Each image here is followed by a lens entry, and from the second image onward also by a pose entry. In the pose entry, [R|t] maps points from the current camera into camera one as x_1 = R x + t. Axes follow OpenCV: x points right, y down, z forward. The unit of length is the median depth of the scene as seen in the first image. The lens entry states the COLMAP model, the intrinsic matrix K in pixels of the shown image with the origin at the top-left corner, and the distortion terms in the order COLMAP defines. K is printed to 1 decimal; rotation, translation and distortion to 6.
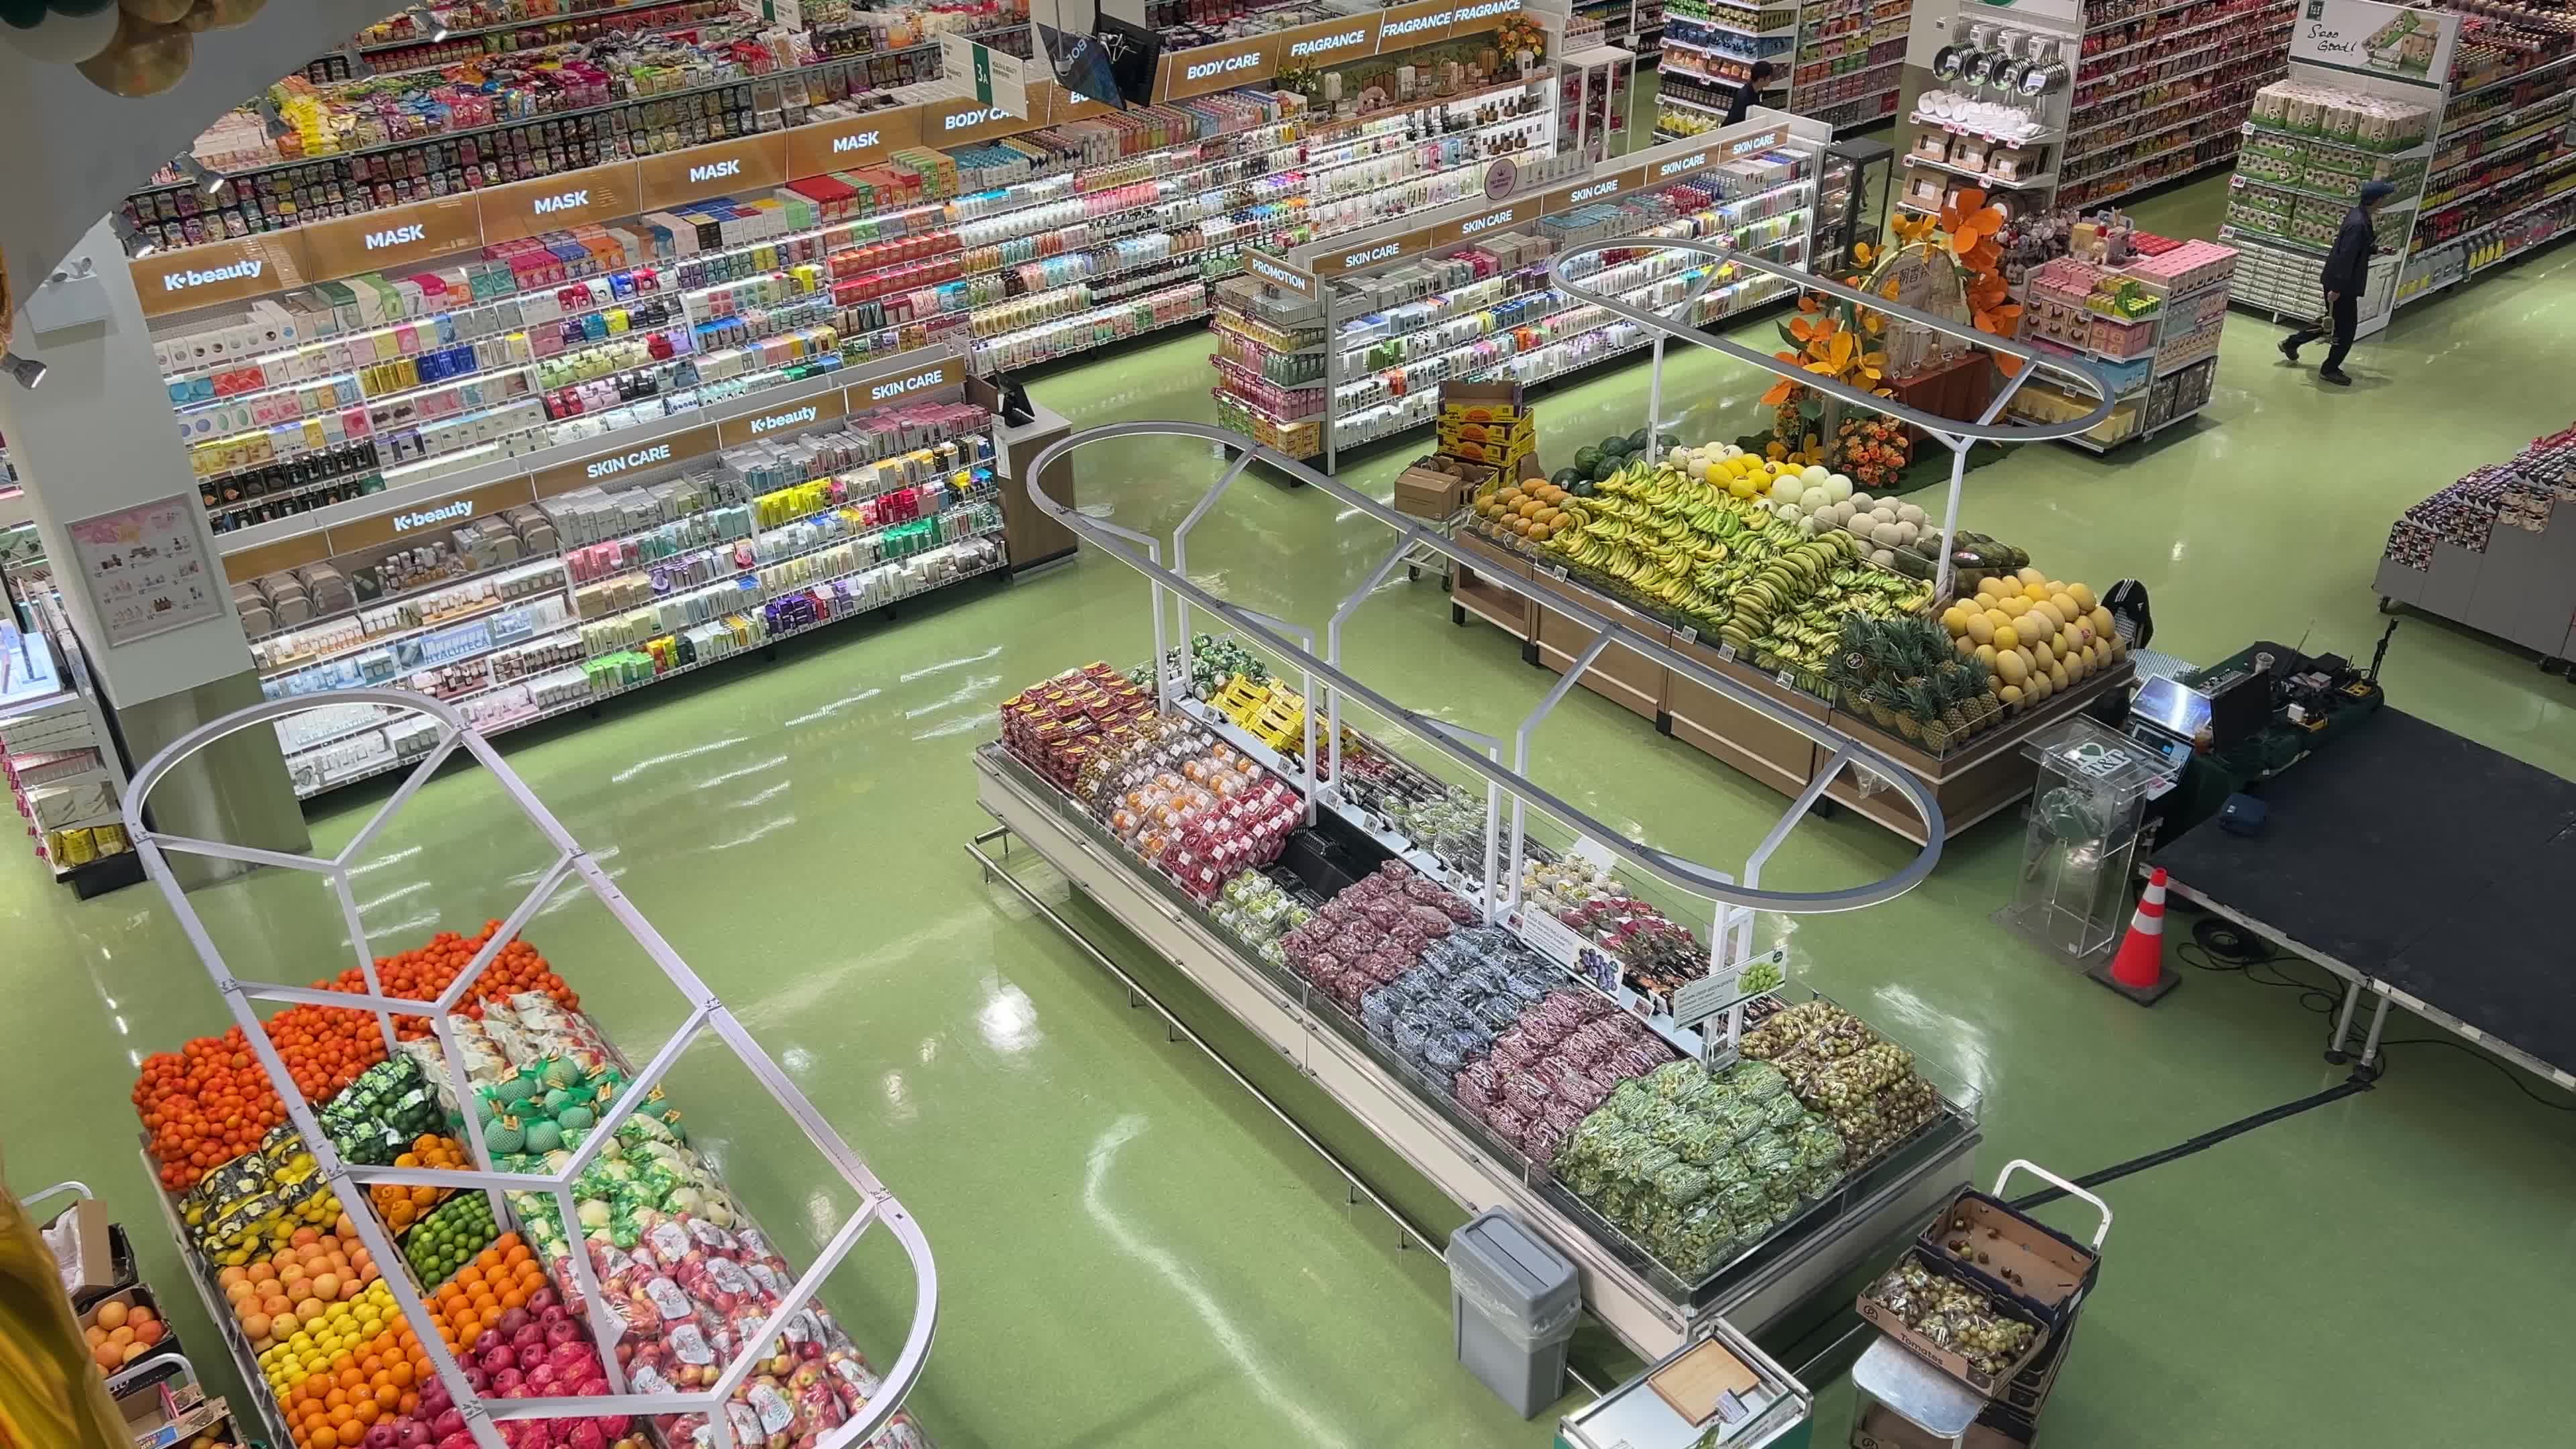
lens RADIAL K [[2112.6, 0, 1304.9], [0, 2112.6, 748.2], [0, 0, 1]] dist [0.045999, -0.061545]
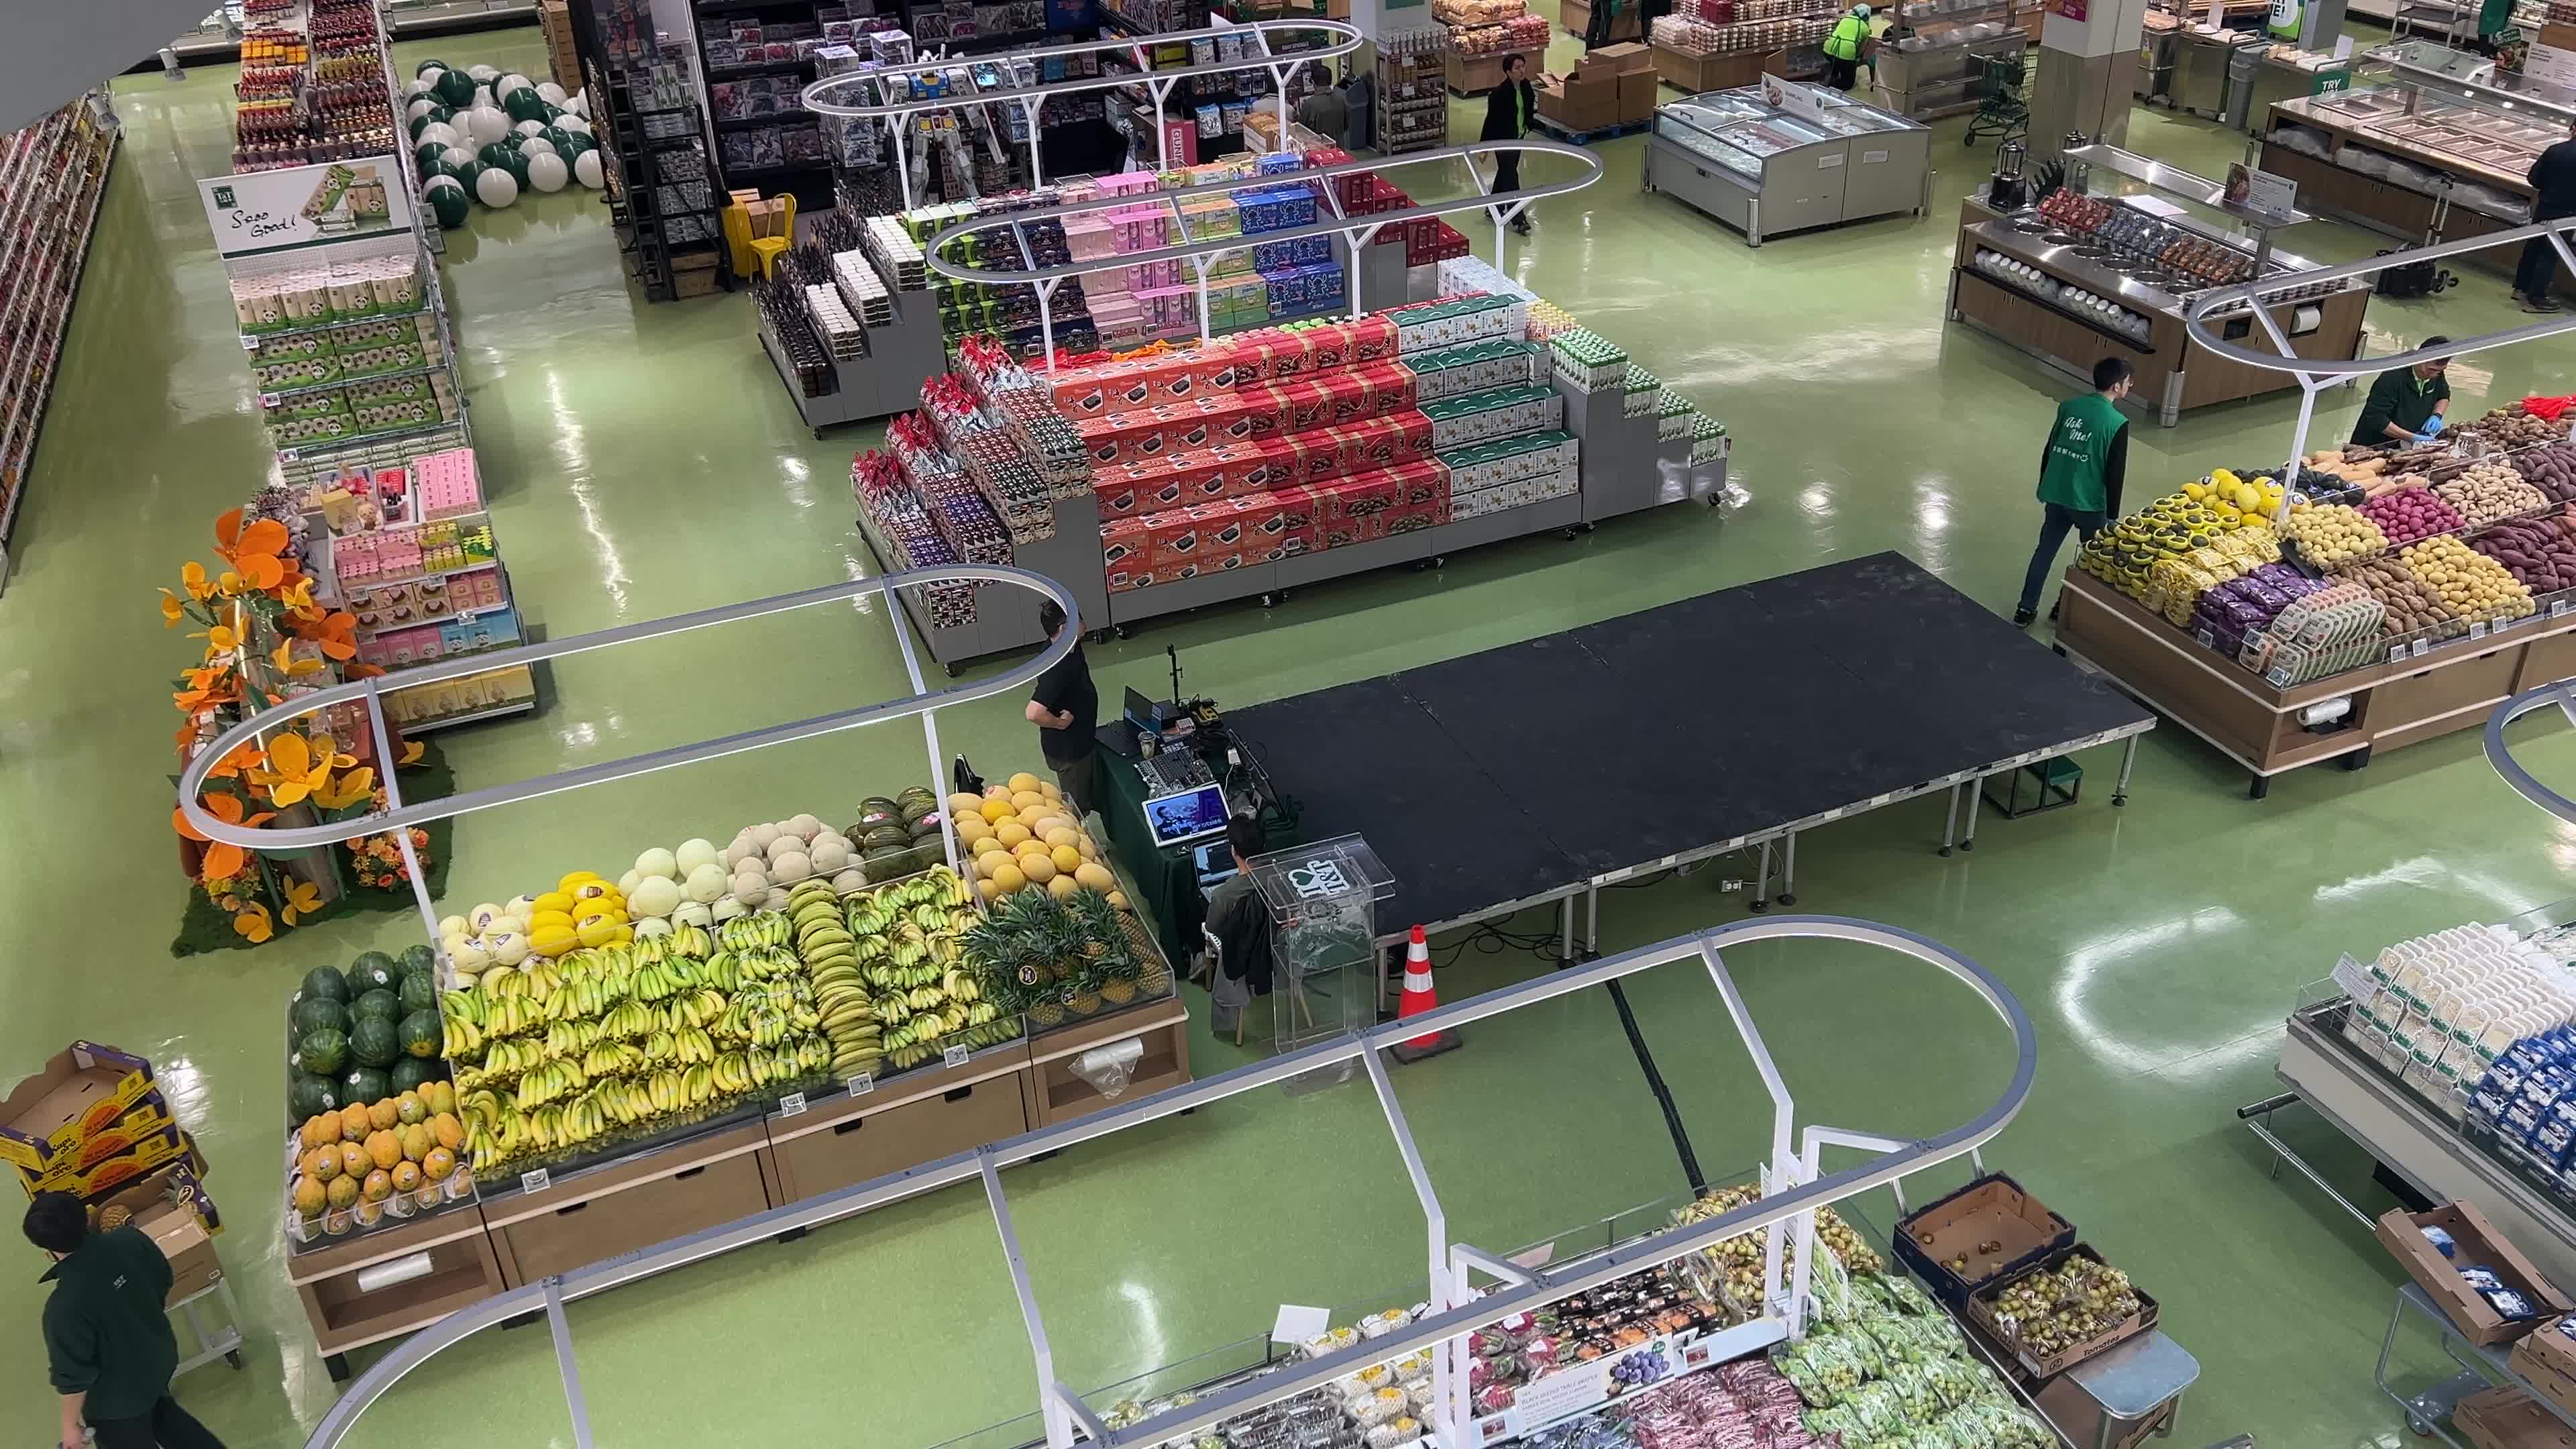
lens RADIAL K [[2112.6, 0, 1294.4], [0, 2112.6, 705.6], [0, 0, 1]] dist [0.045999, -0.061545]
pose [[0.259370, -0.476579, 0.839999, -0.318300], [0.528756, 0.797902, 0.289429, -0.277569], [-0.808173, 0.369085, 0.458946, 0.453403]]
